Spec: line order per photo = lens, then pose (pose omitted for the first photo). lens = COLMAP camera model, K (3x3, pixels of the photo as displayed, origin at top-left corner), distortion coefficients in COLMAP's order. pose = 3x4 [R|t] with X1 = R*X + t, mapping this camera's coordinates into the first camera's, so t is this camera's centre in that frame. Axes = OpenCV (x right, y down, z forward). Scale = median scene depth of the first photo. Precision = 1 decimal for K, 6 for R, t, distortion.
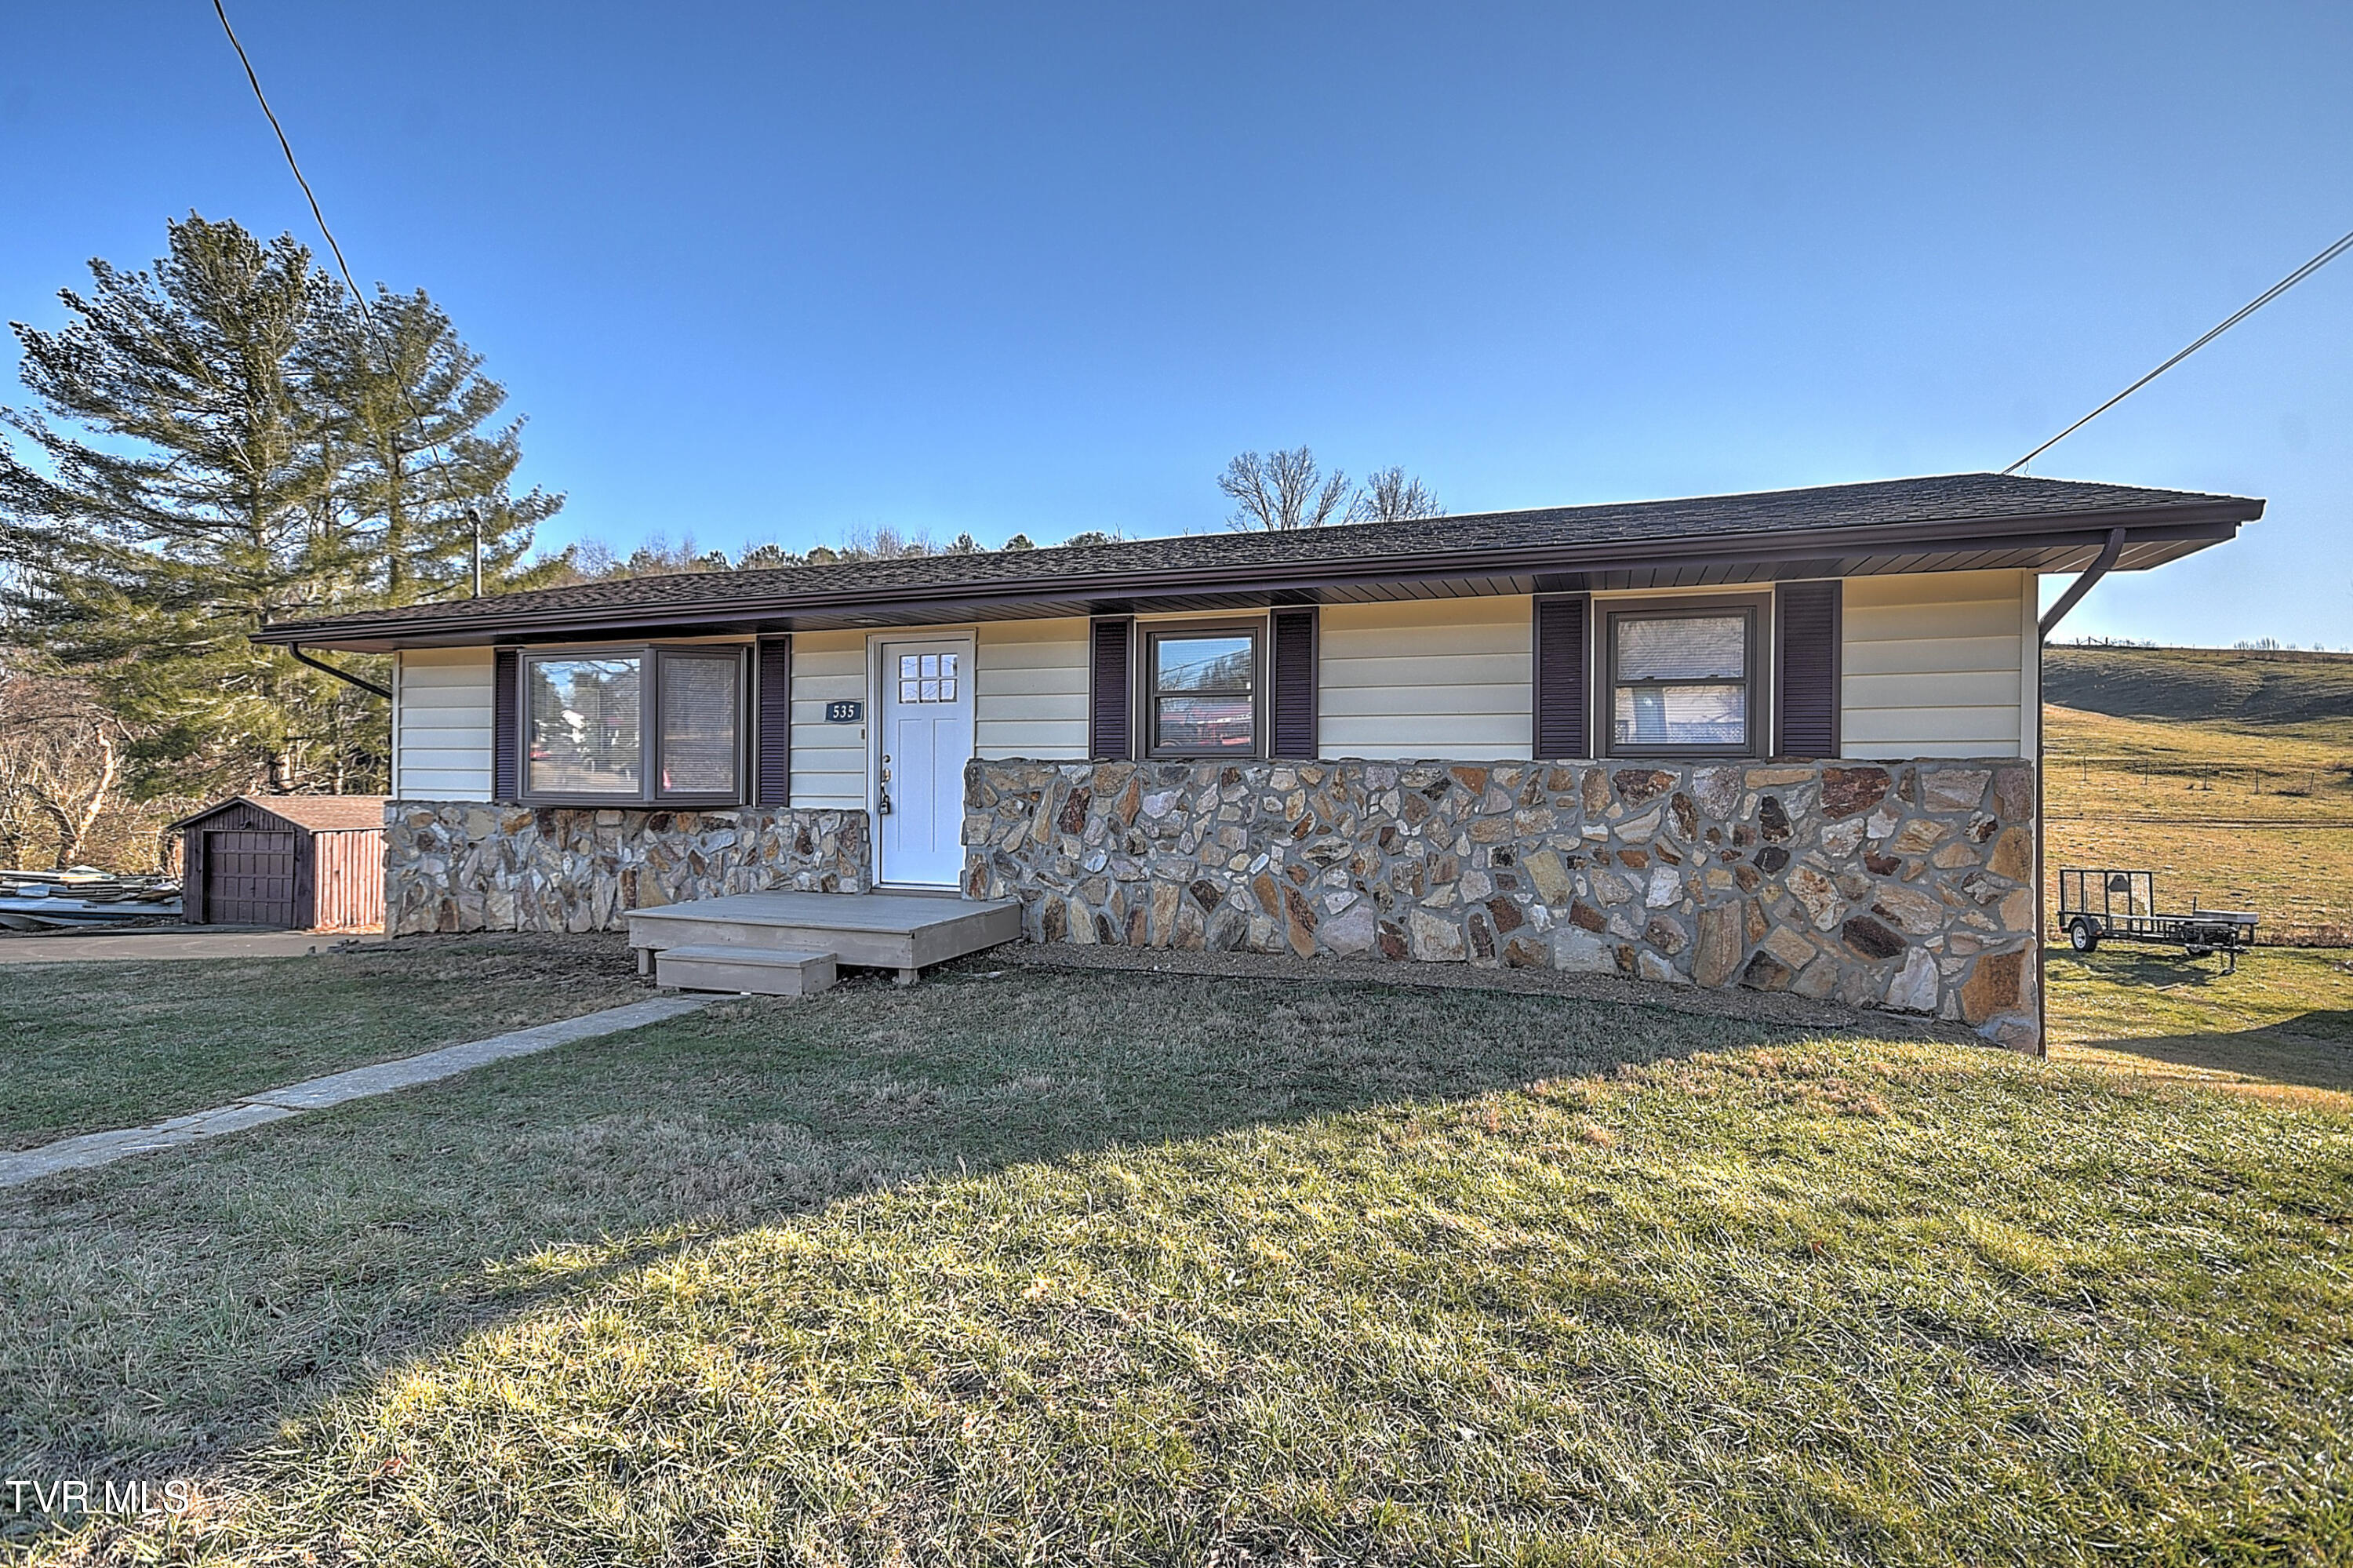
lens RADIAL K [[1200.9, 0, 1164.8], [0, 1200.9, 789.3], [0, 0, 1]] dist [0.012232, 0.000984]
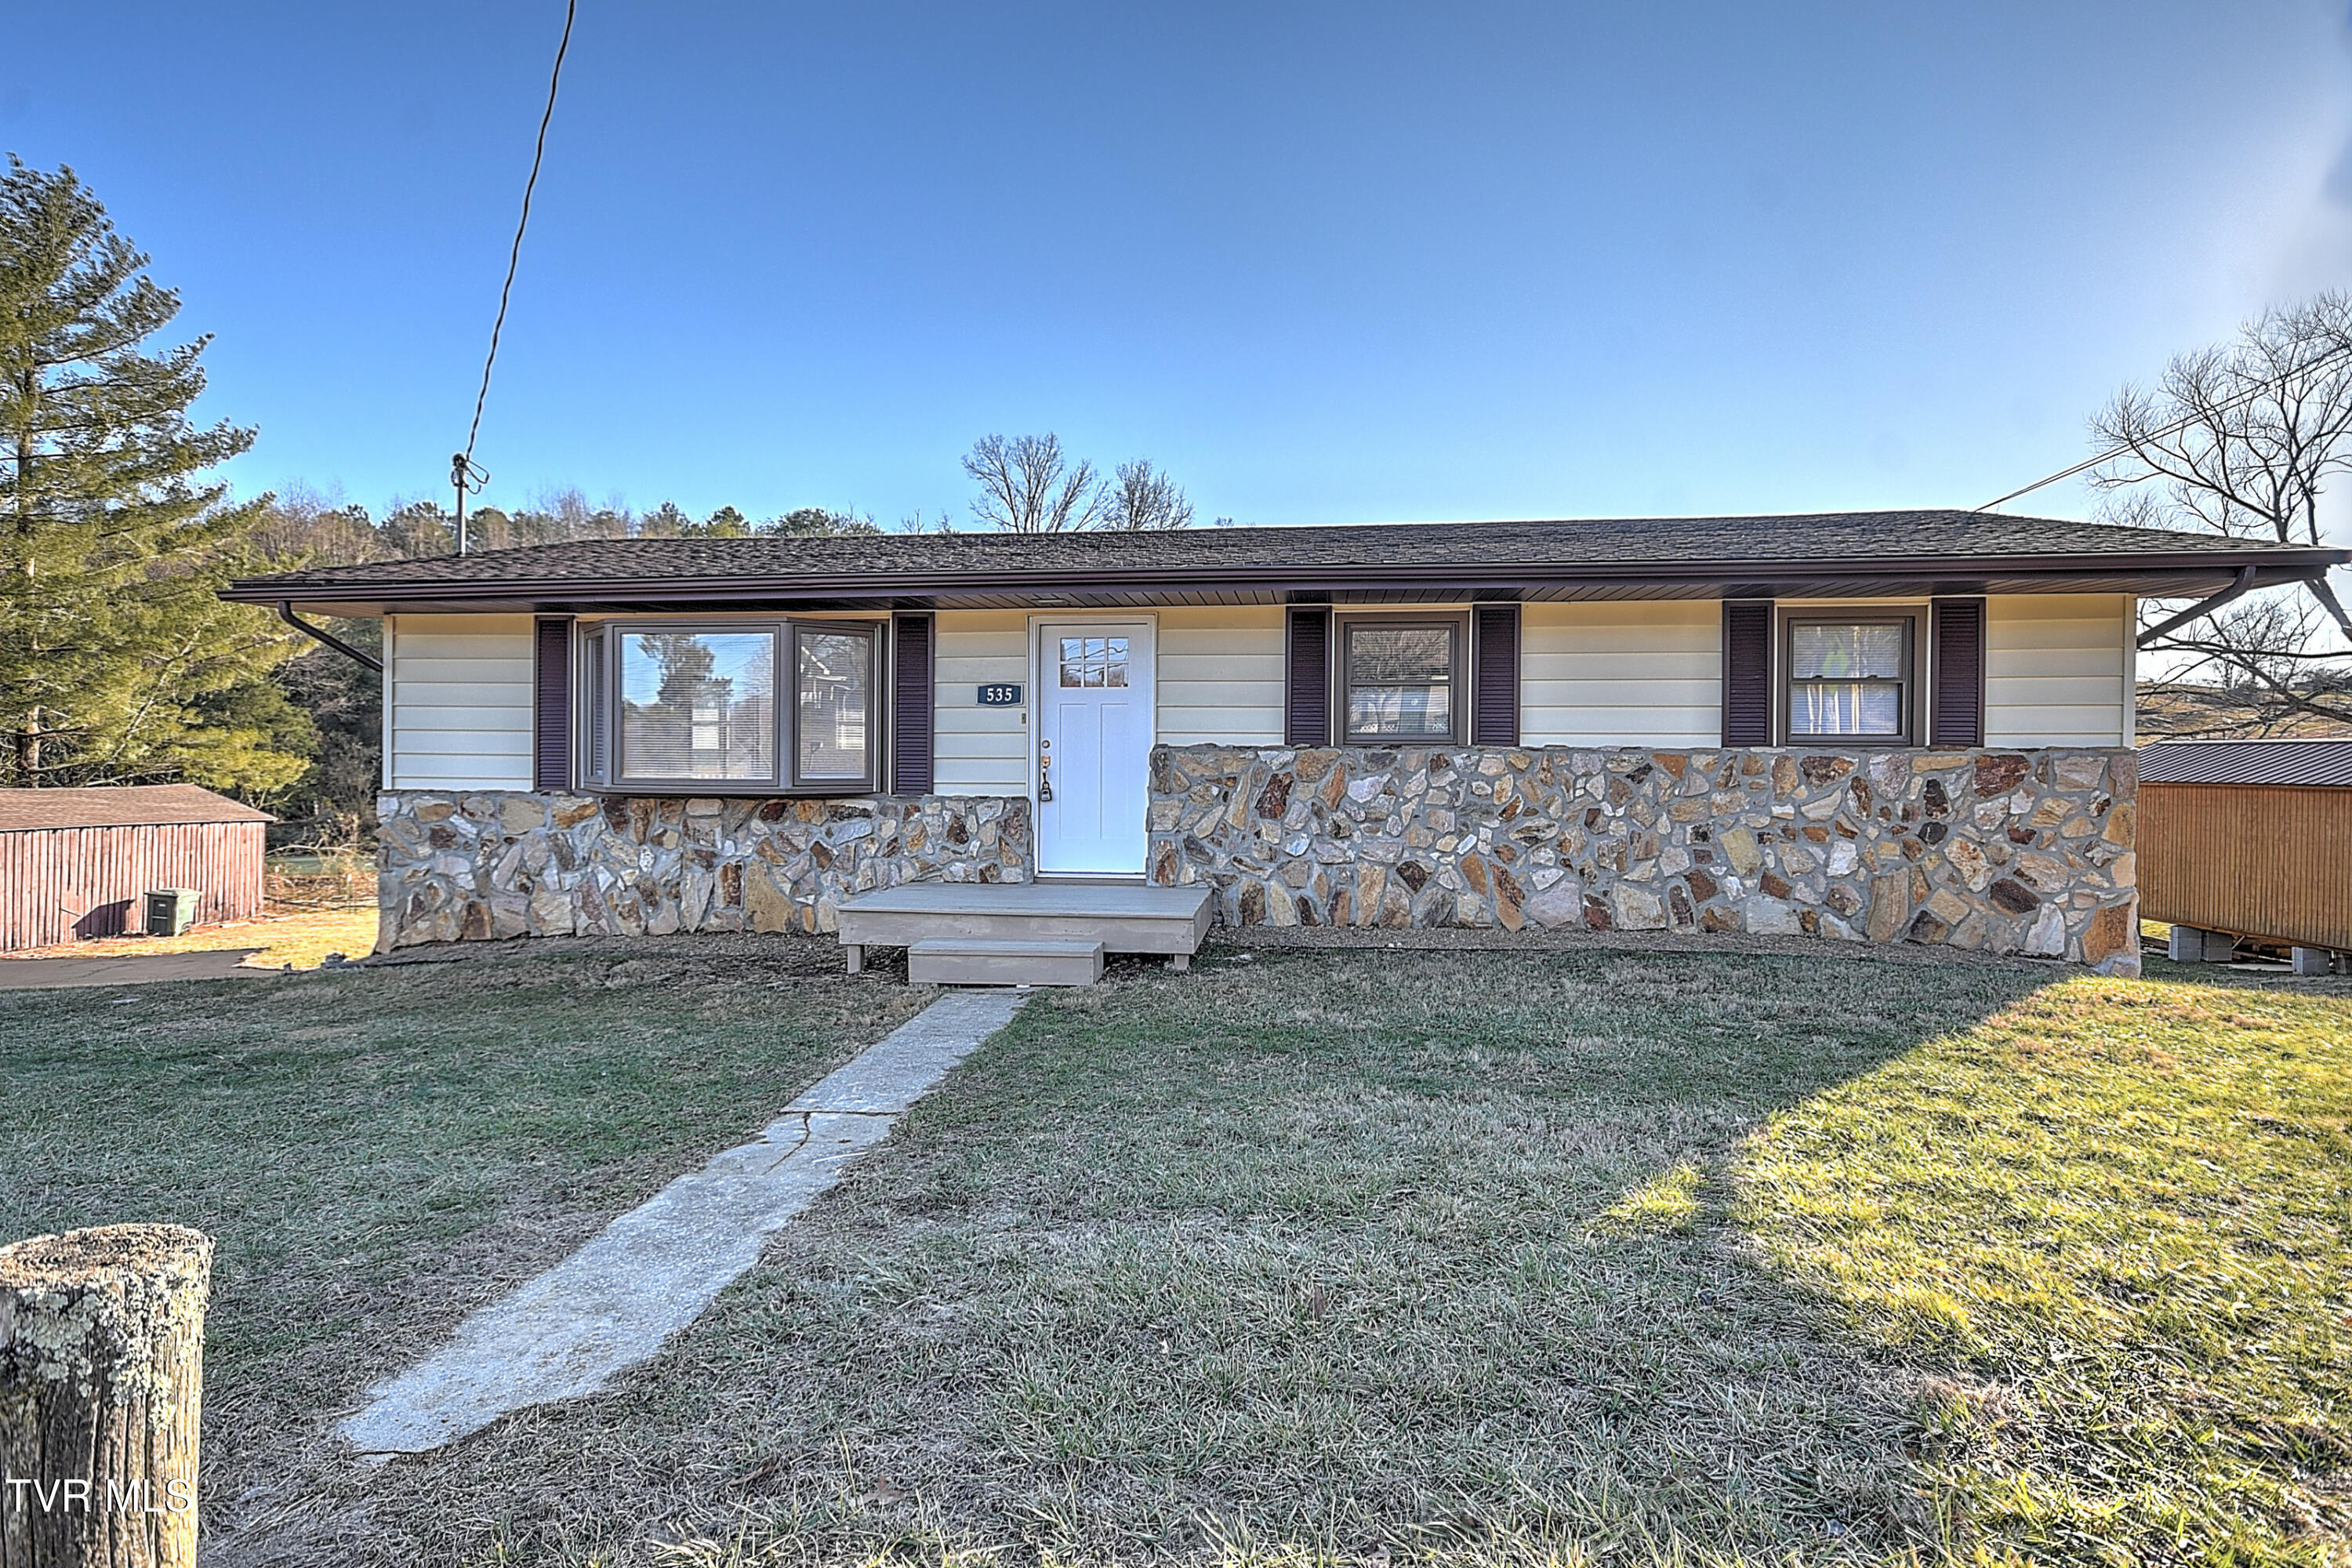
lens RADIAL K [[1200.3, 0, 1168.5], [0, 1200.3, 791.9], [0, 0, 1]] dist [0.012232, 0.000984]
pose [[0.967179, -0.005161, 0.254043, -0.406947], [0.002017, 0.999918, 0.012638, 0.001376], [-0.254087, -0.011711, 0.967110, 0.037322]]
